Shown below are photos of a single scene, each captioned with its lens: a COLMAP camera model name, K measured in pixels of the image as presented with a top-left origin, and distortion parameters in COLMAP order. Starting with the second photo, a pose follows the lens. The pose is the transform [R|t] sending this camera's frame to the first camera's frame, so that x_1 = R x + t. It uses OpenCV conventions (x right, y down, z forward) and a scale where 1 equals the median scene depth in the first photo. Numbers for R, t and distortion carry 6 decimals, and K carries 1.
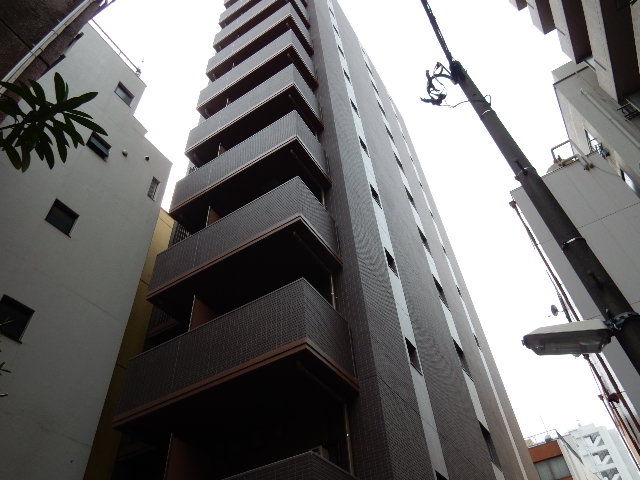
lens RADIAL K [[466.3, 0, 310.8], [0, 466.3, 240.5], [0, 0, 1]] dist [-0.000197, 0.000645]
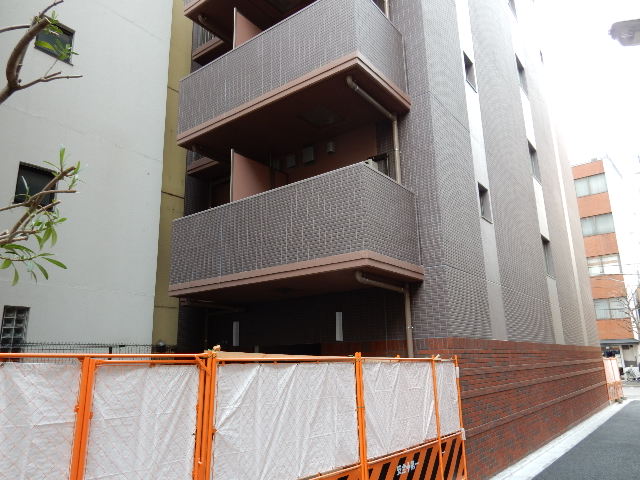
lens RADIAL K [[474.1, 0, 324.0], [0, 474.1, 241.5], [0, 0, 1]] dist [-0.029660, 0.002925]
pose [[0.996860, 0.003036, -0.079132, -0.013907], [0.040109, 0.842253, 0.537589, -0.207219], [0.068281, -0.539075, 0.839486, 0.215004]]
